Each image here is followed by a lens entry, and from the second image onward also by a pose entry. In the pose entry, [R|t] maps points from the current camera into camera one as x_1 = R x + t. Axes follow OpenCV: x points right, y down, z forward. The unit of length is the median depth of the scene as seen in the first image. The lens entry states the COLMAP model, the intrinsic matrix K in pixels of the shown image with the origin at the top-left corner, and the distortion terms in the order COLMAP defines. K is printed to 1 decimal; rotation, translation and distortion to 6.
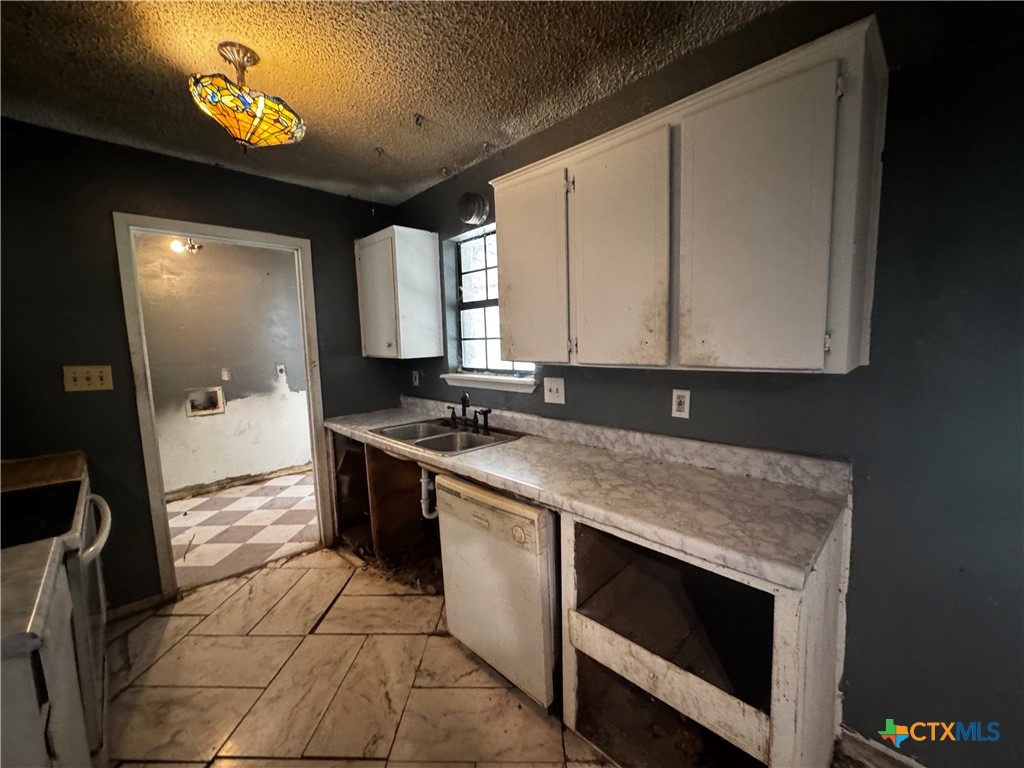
lens RADIAL K [[410.2, 0, 515.0], [0, 410.2, 383.8], [0, 0, 1]] dist [-0.005641, 0.001027]
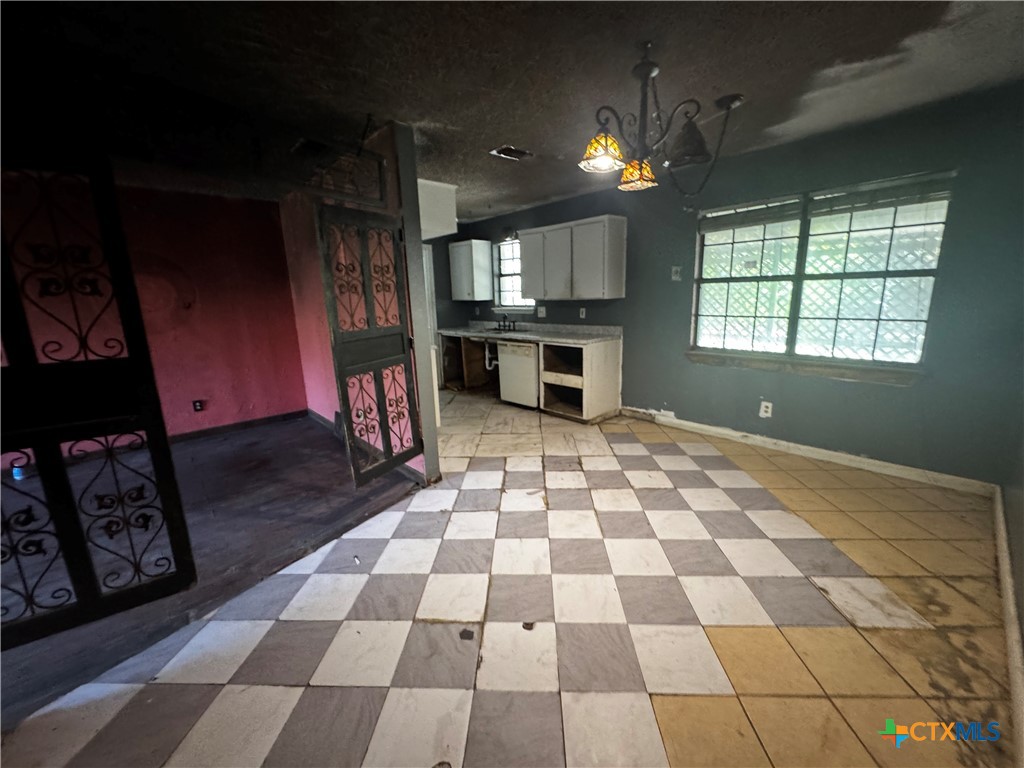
lens RADIAL K [[410.2, 0, 508.7], [0, 410.2, 386.9], [0, 0, 1]] dist [-0.005641, 0.001027]
pose [[0.998948, -0.001772, -0.045833, 0.006899], [0.007413, 0.992355, 0.123195, 0.134318], [0.045264, -0.123405, 0.991324, -1.284271]]
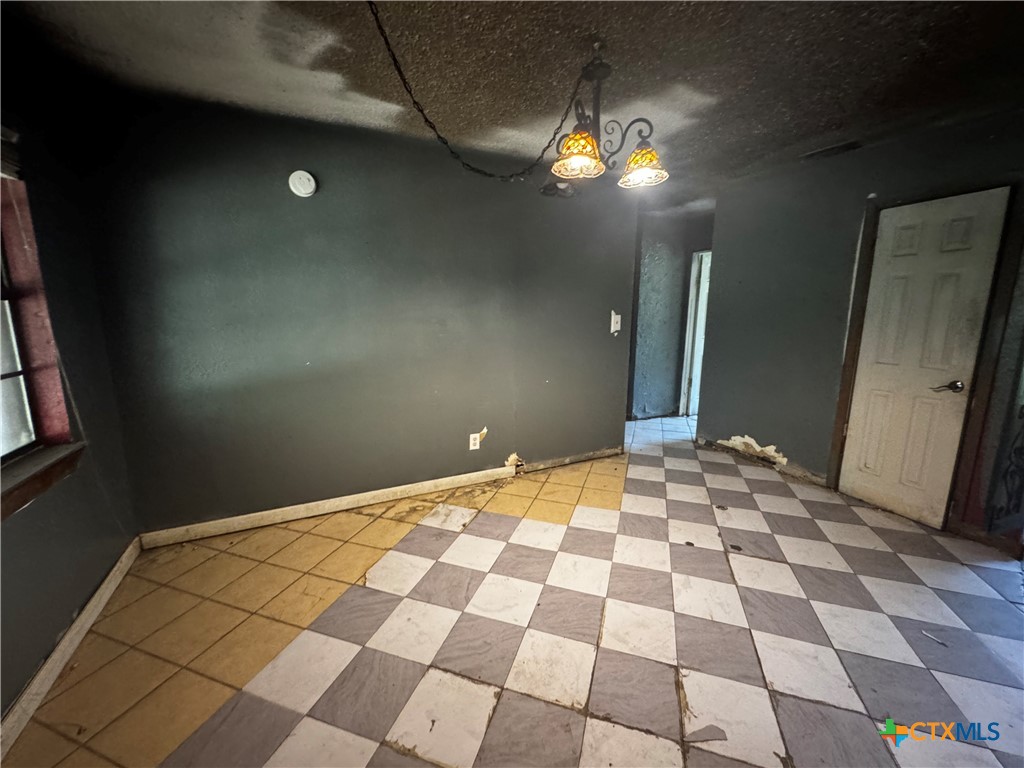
lens RADIAL K [[410.2, 0, 512.1], [0, 410.2, 382.0], [0, 0, 1]] dist [-0.005641, 0.001027]
pose [[-0.950294, -0.038965, 0.308906, 0.224573], [0.044688, 0.964797, 0.259172, -0.155367], [-0.308130, 0.260094, -0.915099, 1.646520]]
